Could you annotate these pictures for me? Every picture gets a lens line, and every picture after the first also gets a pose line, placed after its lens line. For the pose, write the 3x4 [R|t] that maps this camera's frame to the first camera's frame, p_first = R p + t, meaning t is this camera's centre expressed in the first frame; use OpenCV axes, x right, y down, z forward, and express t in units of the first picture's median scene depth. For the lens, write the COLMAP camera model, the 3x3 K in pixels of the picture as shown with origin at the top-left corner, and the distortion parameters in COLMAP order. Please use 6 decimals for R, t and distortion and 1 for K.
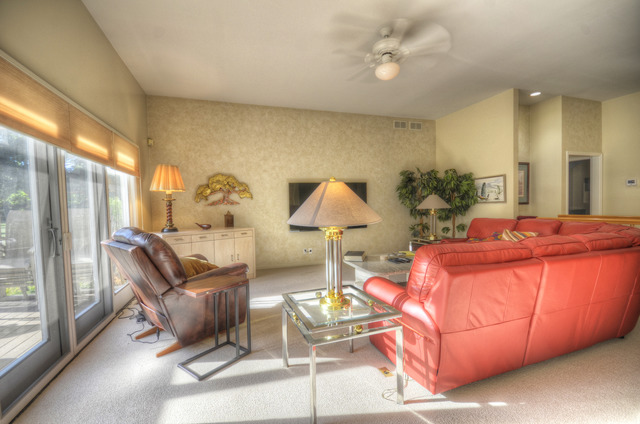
lens RADIAL K [[280.7, 0, 315.8], [0, 280.7, 215.4], [0, 0, 1]] dist [0.025278, -0.019078]
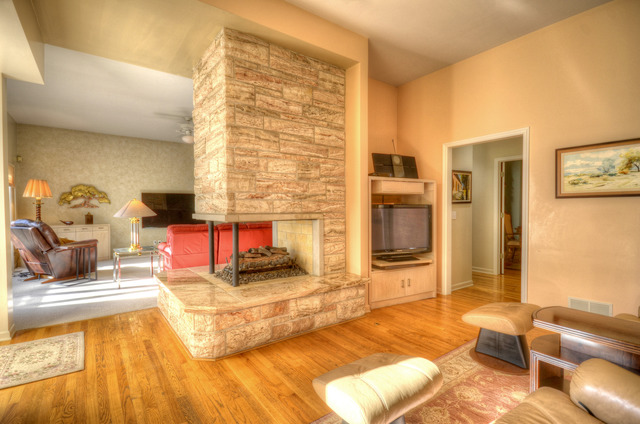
lens RADIAL K [[307.9, 0, 320.8], [0, 307.9, 218.5], [0, 0, 1]] dist [0.001374, -0.000616]
pose [[0.945862, 0.012798, 0.324317, 0.265117], [-0.009663, 0.999890, -0.011274, 0.019461], [-0.324426, 0.007530, 0.945881, -0.762750]]
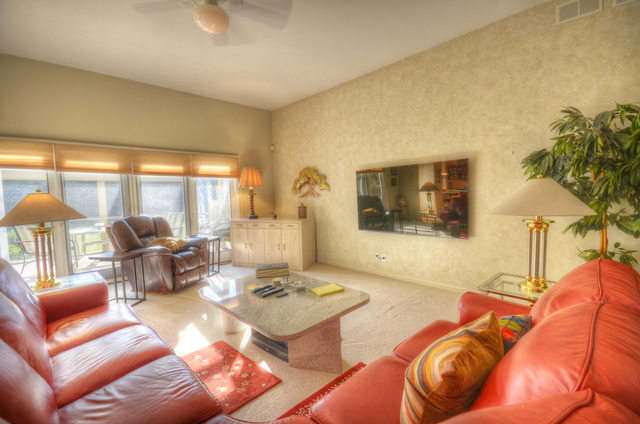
lens RADIAL K [[280.7, 0, 315.8], [0, 280.7, 215.4], [0, 0, 1]] dist [0.025278, -0.019078]
pose [[0.435665, 0.079414, -0.896599, 0.647616], [-0.015741, 0.996620, 0.080624, -0.053161], [0.899971, -0.021012, 0.435442, 0.568542]]
